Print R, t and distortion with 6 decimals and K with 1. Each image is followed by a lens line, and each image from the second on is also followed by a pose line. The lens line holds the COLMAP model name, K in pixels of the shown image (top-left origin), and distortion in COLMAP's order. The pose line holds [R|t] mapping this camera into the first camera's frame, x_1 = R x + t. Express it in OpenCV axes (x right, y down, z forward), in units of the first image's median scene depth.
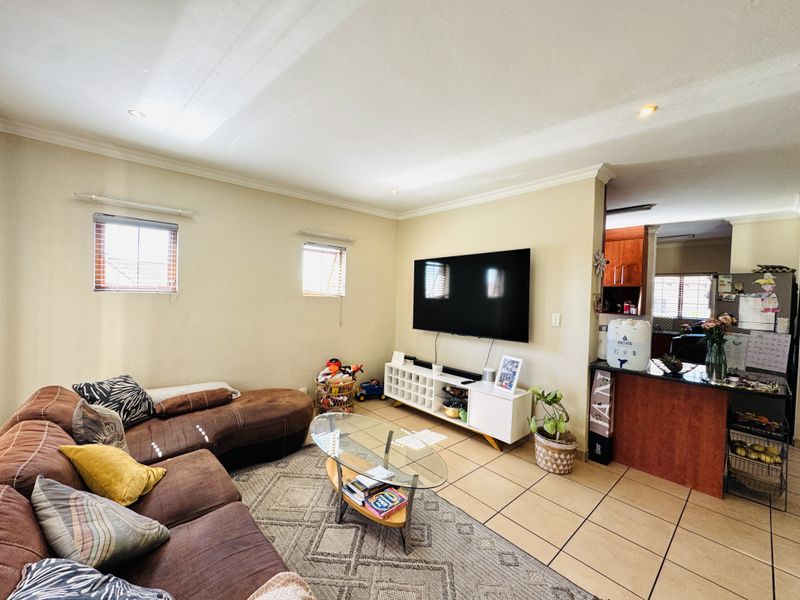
lens RADIAL K [[321.4, 0, 400.0], [0, 321.4, 300.0], [0, 0, 1]] dist [-0.000179, -0.000173]
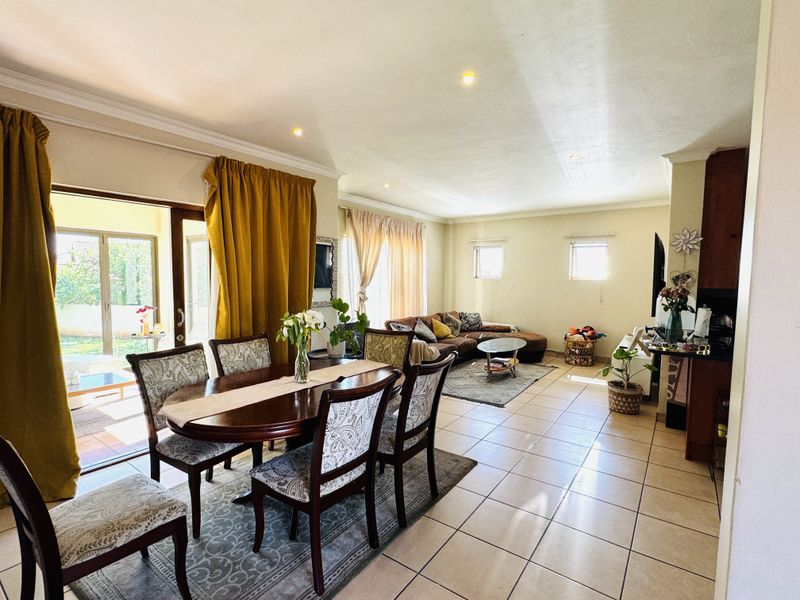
lens RADIAL K [[389.9, 0, 398.6], [0, 389.9, 302.9], [0, 0, 1]] dist [-0.000016, 0.000641]
pose [[0.214006, 0.040516, -0.975992, 1.473986], [-0.022397, 0.999080, 0.036563, 0.052030], [0.976576, 0.014034, 0.214717, -0.159794]]
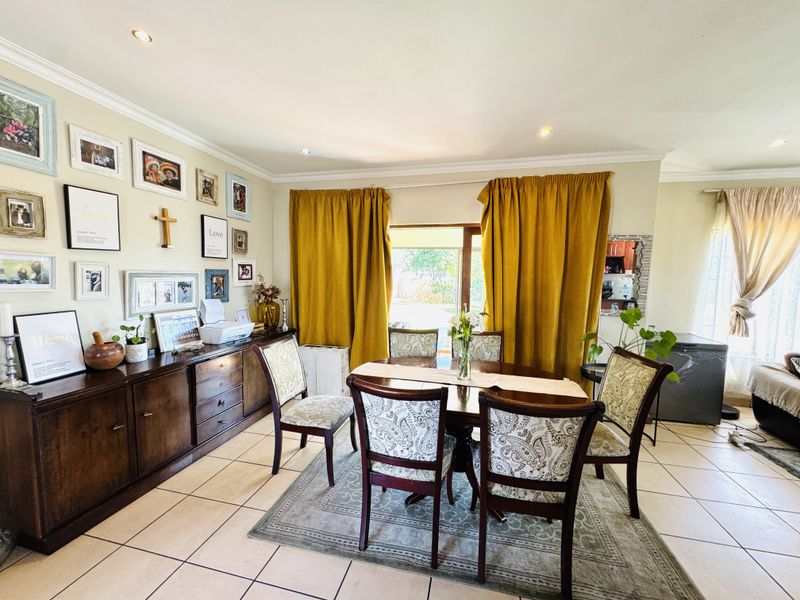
lens RADIAL K [[321.4, 0, 400.0], [0, 321.4, 300.0], [0, 0, 1]] dist [-0.000179, -0.000173]
pose [[-0.816509, 0.003259, -0.577323, 1.197350], [-0.052060, 0.995495, 0.079248, 0.030669], [0.574980, 0.094762, -0.812661, 0.262232]]
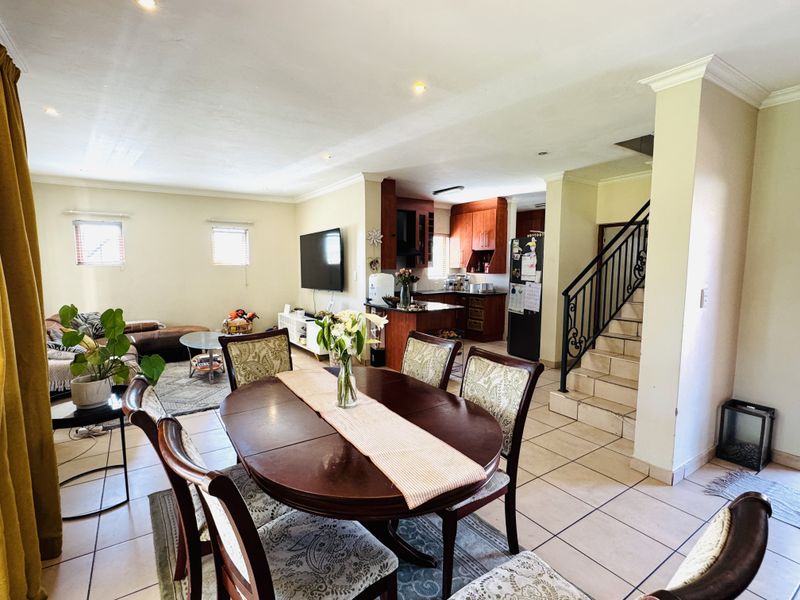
lens RADIAL K [[389.9, 0, 398.6], [0, 389.9, 302.9], [0, 0, 1]] dist [-0.000016, 0.000641]
pose [[0.990967, -0.015895, -0.133157, 0.859915], [0.026761, 0.996419, 0.080212, 0.043646], [0.131406, -0.083051, 0.987844, -0.717032]]
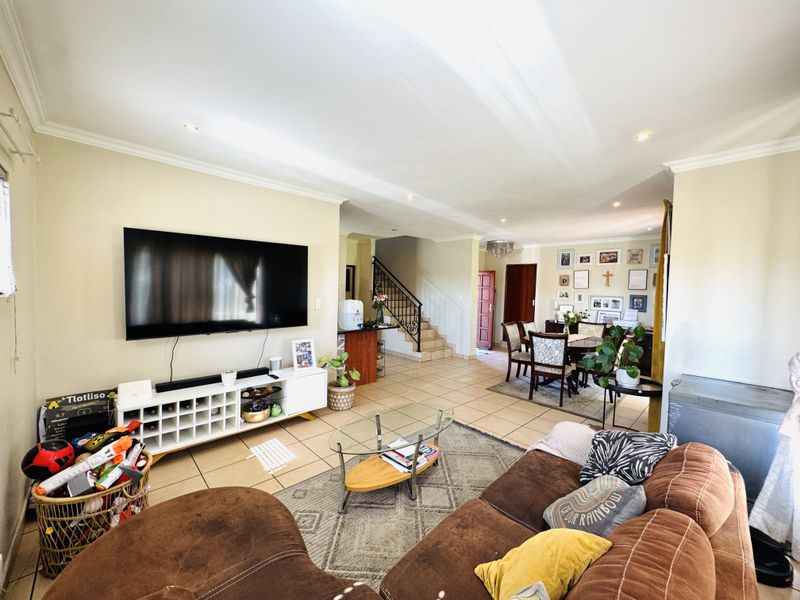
lens RADIAL K [[321.4, 0, 400.0], [0, 321.4, 300.0], [0, 0, 1]] dist [-0.000179, -0.000173]
pose [[-0.028426, -0.074236, 0.996836, -0.728599], [-0.012848, 0.997183, 0.073895, -0.049315], [-0.999513, -0.010707, -0.029300, 0.628589]]
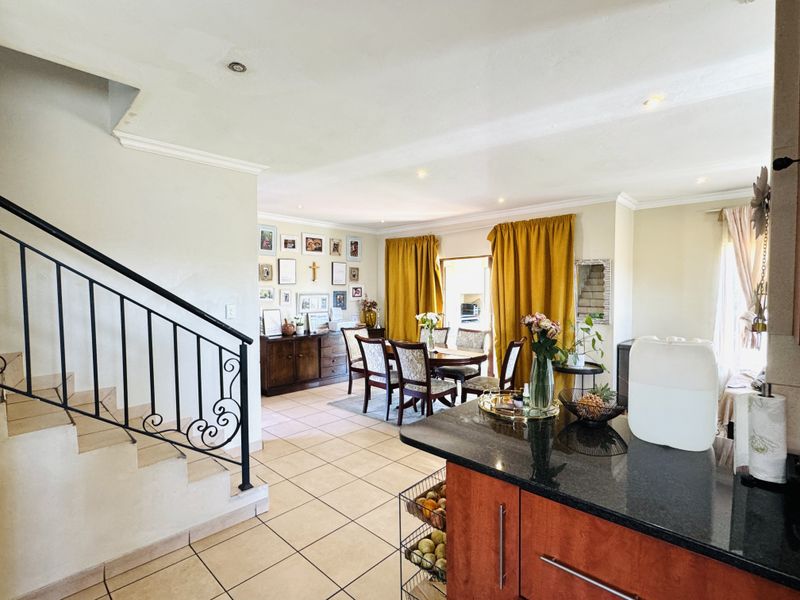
lens RADIAL K [[389.9, 0, 398.6], [0, 389.9, 302.9], [0, 0, 1]] dist [-0.000016, 0.000641]
pose [[-0.995518, -0.025926, -0.090949, 0.971903], [-0.030542, 0.998295, 0.049735, -0.004700], [0.089504, 0.052290, -0.994613, 1.231878]]
